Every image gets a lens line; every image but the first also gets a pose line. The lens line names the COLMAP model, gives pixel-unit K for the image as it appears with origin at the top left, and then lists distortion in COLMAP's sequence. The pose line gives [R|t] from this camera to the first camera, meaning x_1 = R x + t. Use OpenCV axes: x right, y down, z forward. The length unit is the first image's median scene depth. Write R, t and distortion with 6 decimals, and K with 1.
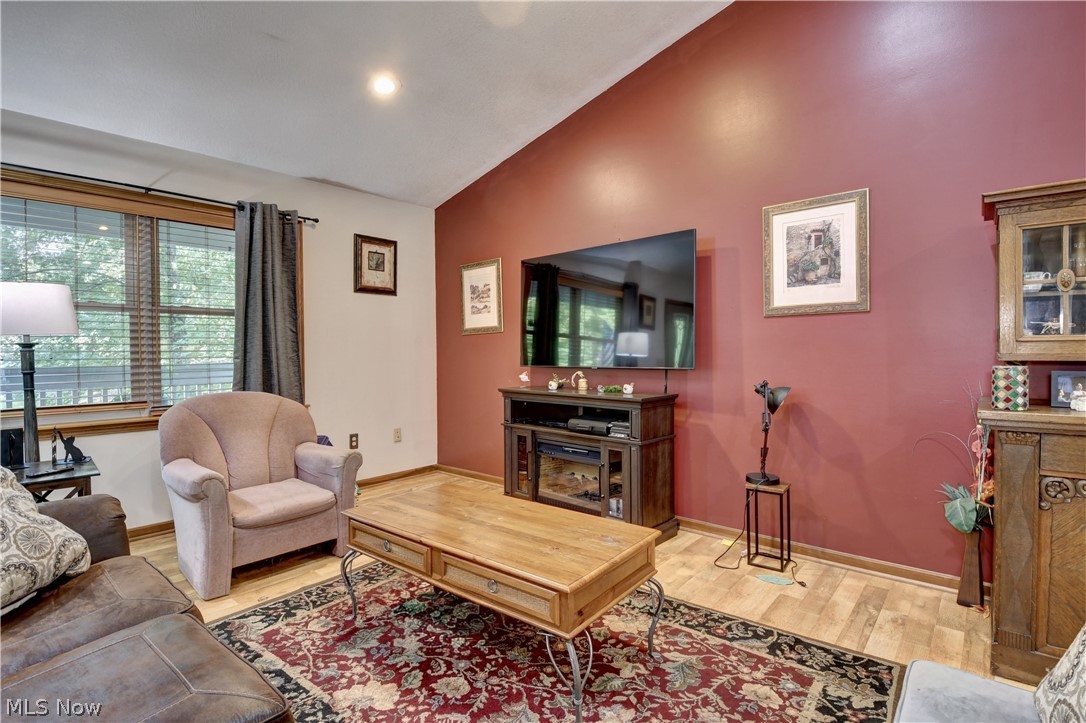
lens RADIAL K [[521.0, 0, 534.0], [0, 521.0, 358.3], [0, 0, 1]] dist [-0.004817, -0.005831]
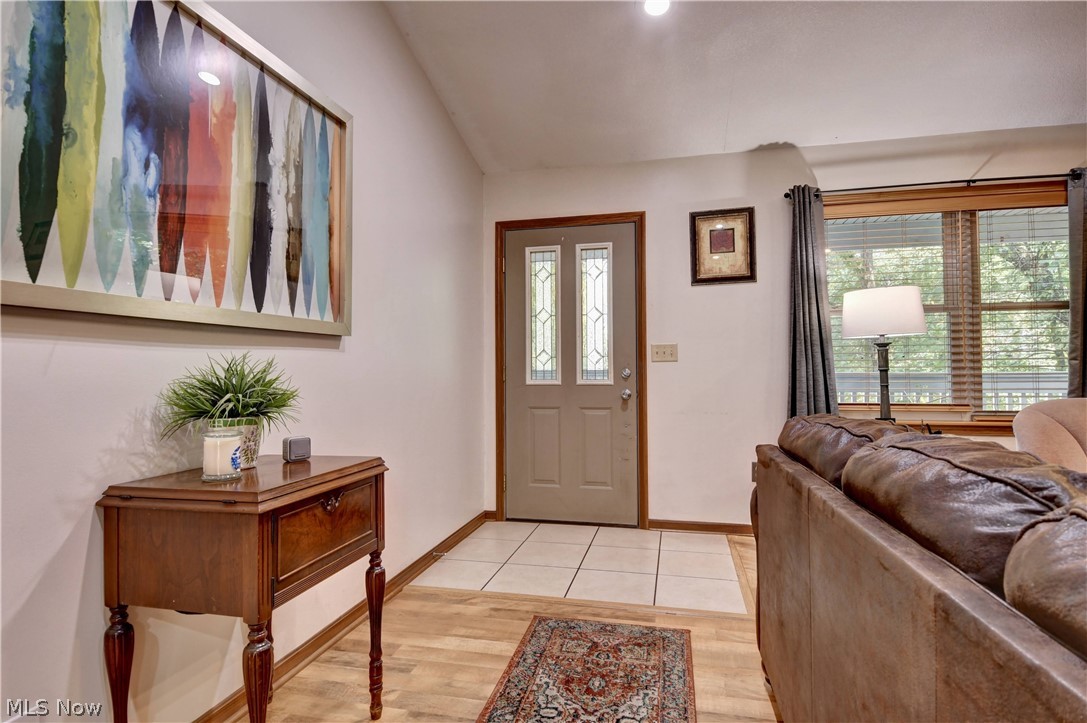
lens RADIAL K [[551.6, 0, 537.9], [0, 551.6, 362.4], [0, 0, 1]] dist [-0.009238, -0.004791]
pose [[0.449867, -0.012890, -0.893003, -0.205156], [-0.011717, 0.999725, -0.020333, 0.034217], [0.893019, 0.019611, 0.449592, -0.147454]]
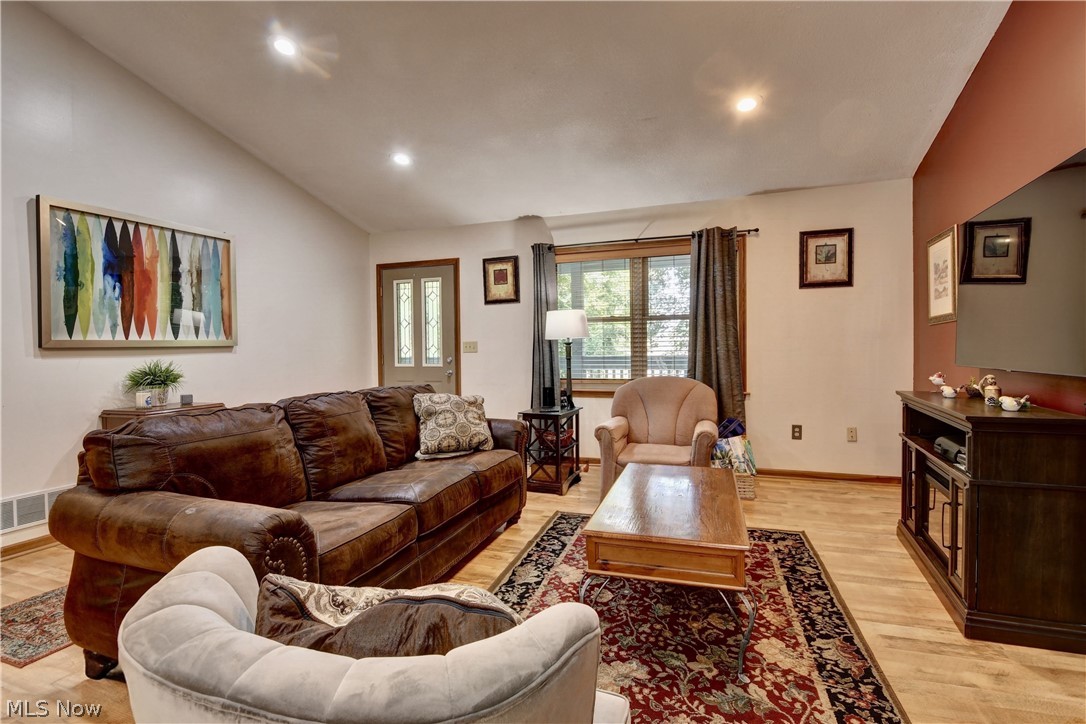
lens RADIAL K [[521.0, 0, 552.7], [0, 521.0, 361.5], [0, 0, 1]] dist [-0.004817, -0.005831]
pose [[0.362664, 0.025564, -0.931569, 0.569994], [-0.005321, 0.999664, 0.025361, -0.007291], [0.931905, -0.004241, 0.362678, 0.211148]]
